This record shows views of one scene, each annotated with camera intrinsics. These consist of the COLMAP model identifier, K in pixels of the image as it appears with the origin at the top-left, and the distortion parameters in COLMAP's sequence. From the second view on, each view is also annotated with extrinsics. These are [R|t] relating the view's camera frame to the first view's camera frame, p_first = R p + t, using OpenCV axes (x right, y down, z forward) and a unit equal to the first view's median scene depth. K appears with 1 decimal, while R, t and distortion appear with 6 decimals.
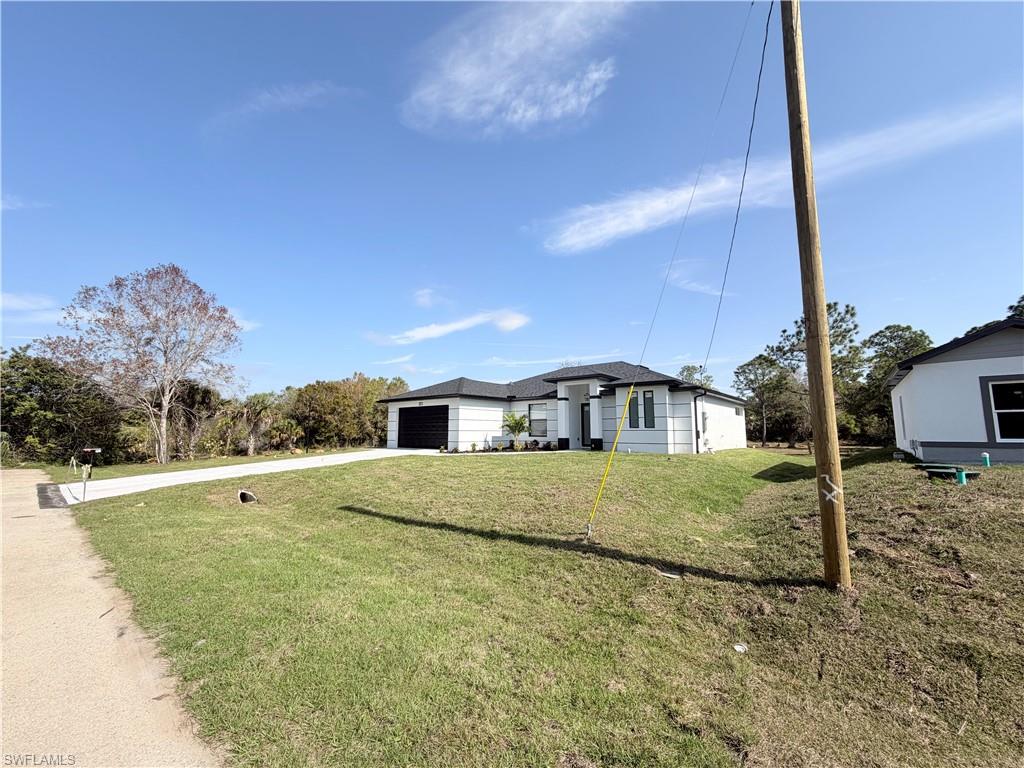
lens RADIAL K [[420.4, 0, 508.1], [0, 420.4, 398.0], [0, 0, 1]] dist [-0.000494, -0.000130]
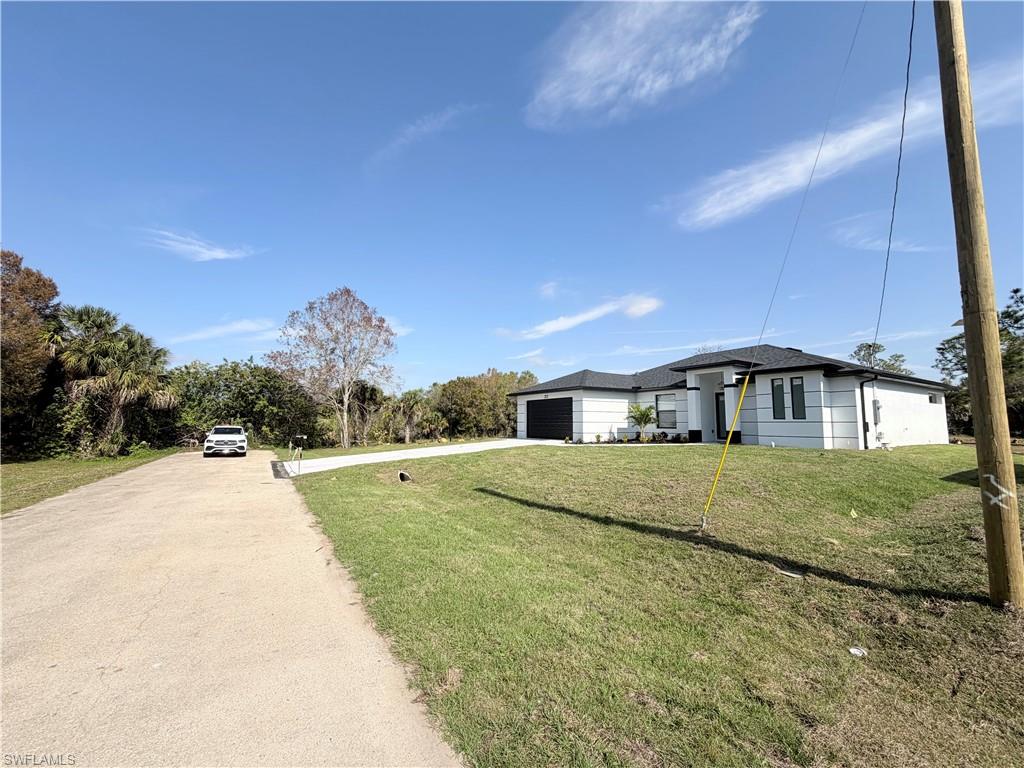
lens RADIAL K [[417.3, 0, 500.2], [0, 417.3, 389.9], [0, 0, 1]] dist [0.002746, 0.000168]
pose [[0.946579, -0.024641, -0.321530, 0.020874], [0.025039, 0.999682, -0.002896, -0.002999], [0.321499, -0.005310, 0.946895, -0.030497]]
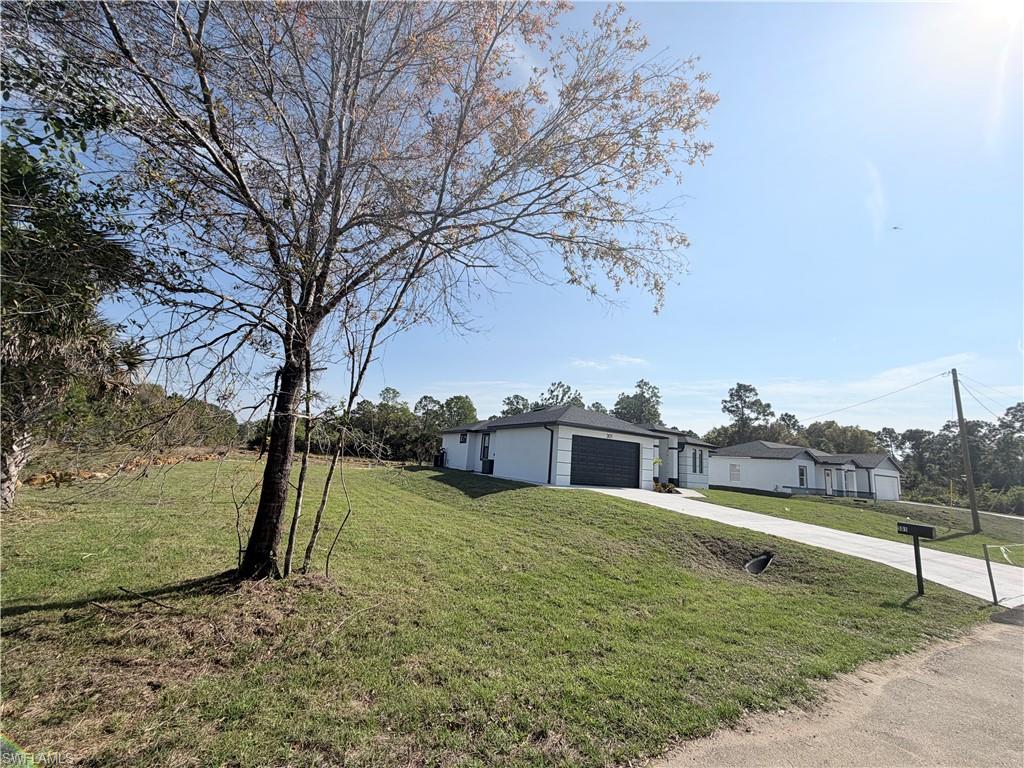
lens RADIAL K [[400.5, 0, 512.0], [0, 400.5, 384.0], [0, 0, 1]] dist [0.000371, 0.000025]
pose [[0.344007, 0.202218, 0.916934, -1.182376], [-0.158339, 0.975043, -0.155629, 0.077285], [-0.925520, -0.091649, 0.367440, 0.956910]]
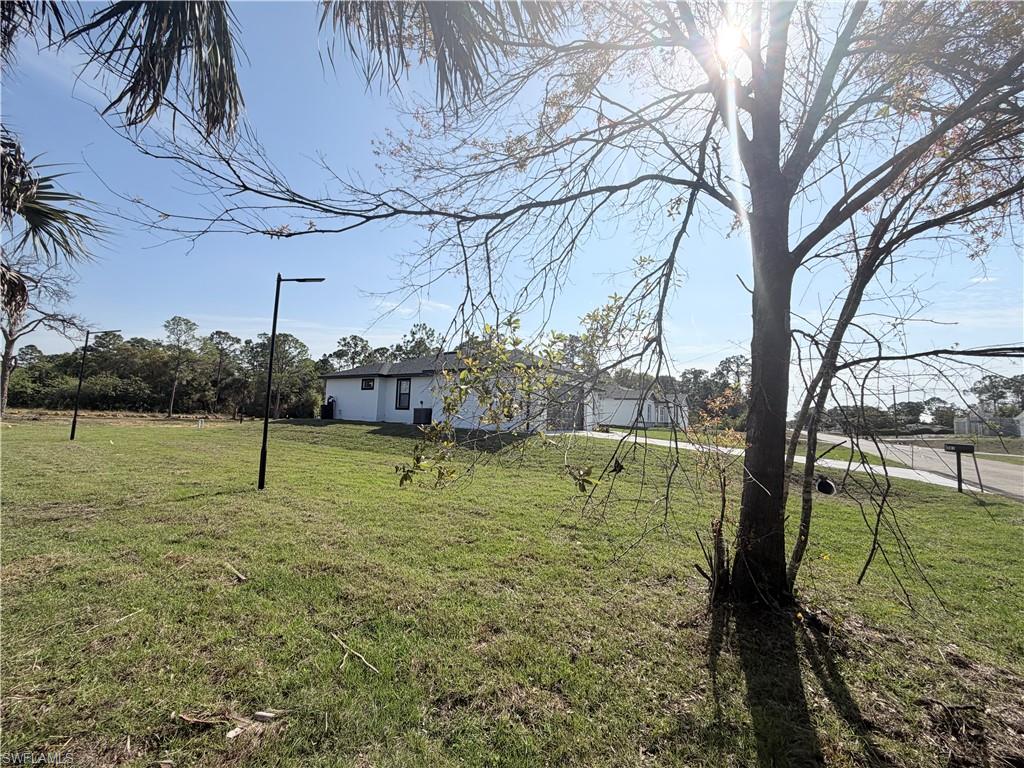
lens RADIAL K [[417.3, 0, 500.2], [0, 417.3, 389.9], [0, 0, 1]] dist [0.002746, 0.000168]
pose [[-0.095430, 0.066025, 0.993244, -1.163272], [-0.130754, 0.988321, -0.078260, 0.130169], [-0.986811, -0.137339, -0.085683, 1.317028]]
